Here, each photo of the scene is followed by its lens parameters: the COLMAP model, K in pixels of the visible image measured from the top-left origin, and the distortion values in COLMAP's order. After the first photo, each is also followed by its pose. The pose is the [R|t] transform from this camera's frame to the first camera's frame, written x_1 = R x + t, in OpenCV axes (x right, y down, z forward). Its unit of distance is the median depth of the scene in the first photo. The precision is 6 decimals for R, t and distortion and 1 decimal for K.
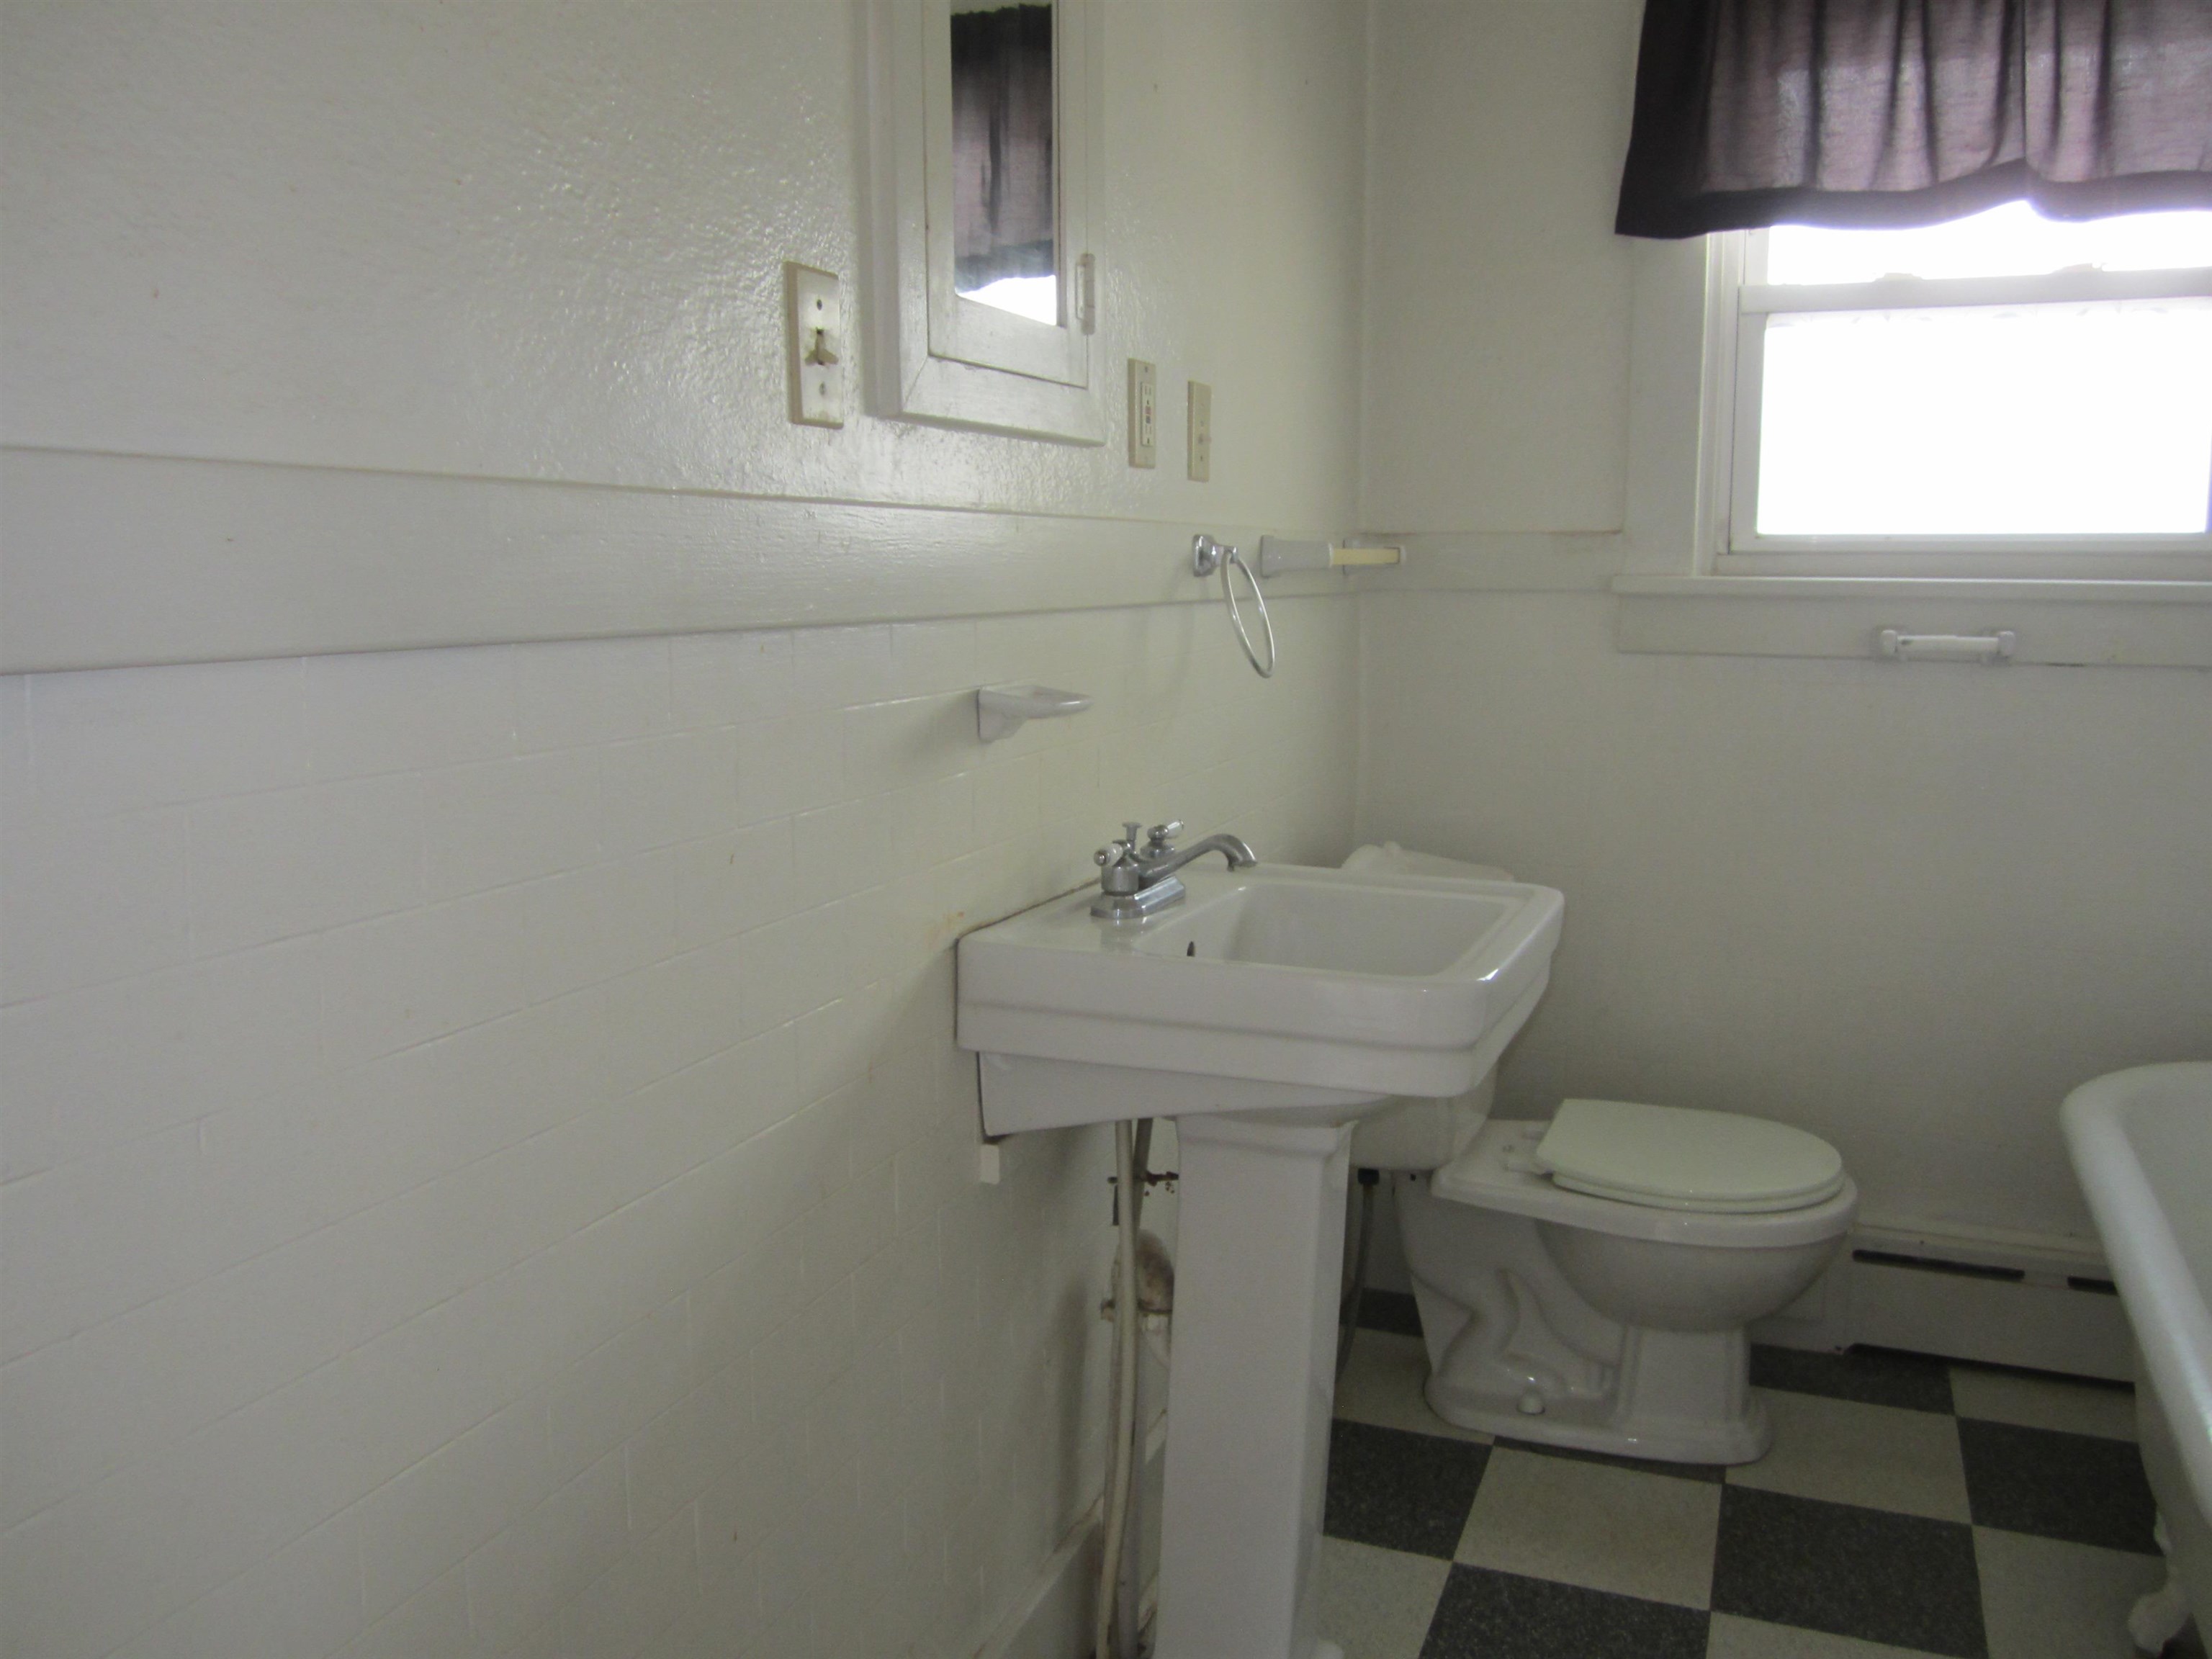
lens RADIAL K [[1790.9, 0, 1106.0], [0, 1790.9, 829.5], [0, 0, 1]] dist [-0.071846, 0.034203]
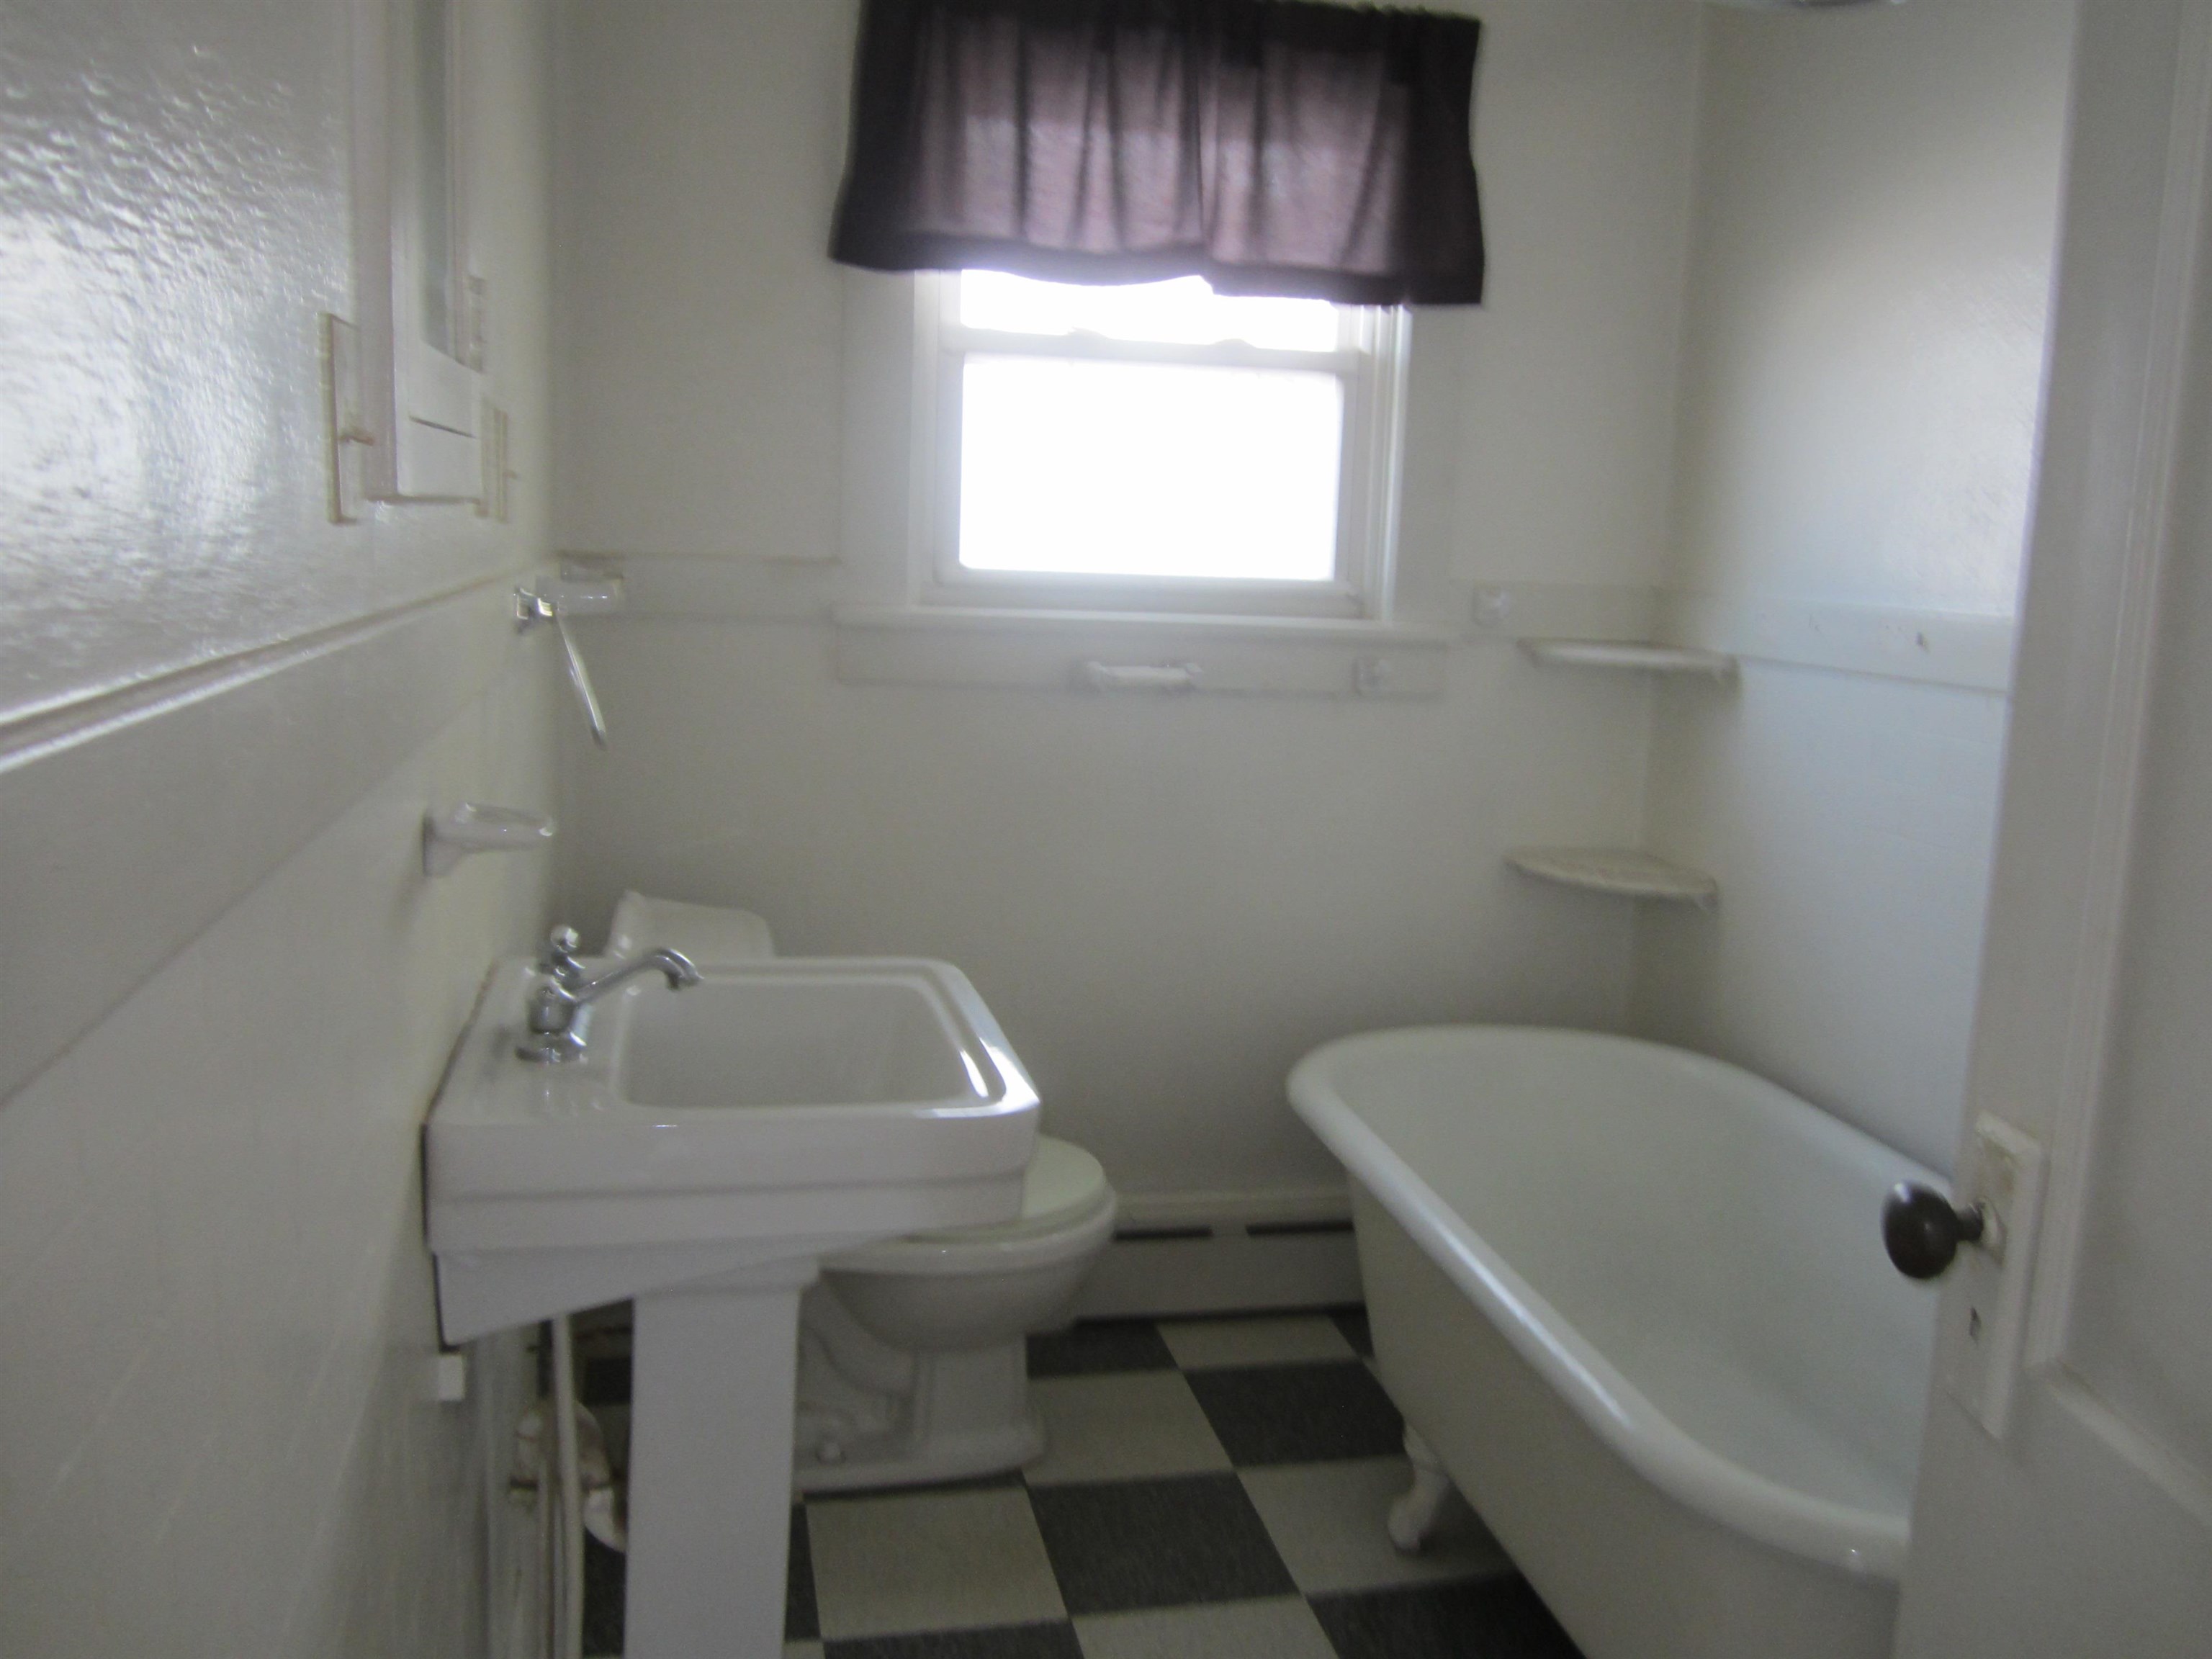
lens RADIAL K [[1790.9, 0, 1106.0], [0, 1790.9, 829.5], [0, 0, 1]] dist [-0.071846, 0.034203]
pose [[0.826906, -0.061380, 0.558980, -0.169223], [0.046364, 0.998082, 0.041009, -0.057814], [-0.560425, -0.007994, 0.828166, 0.097181]]
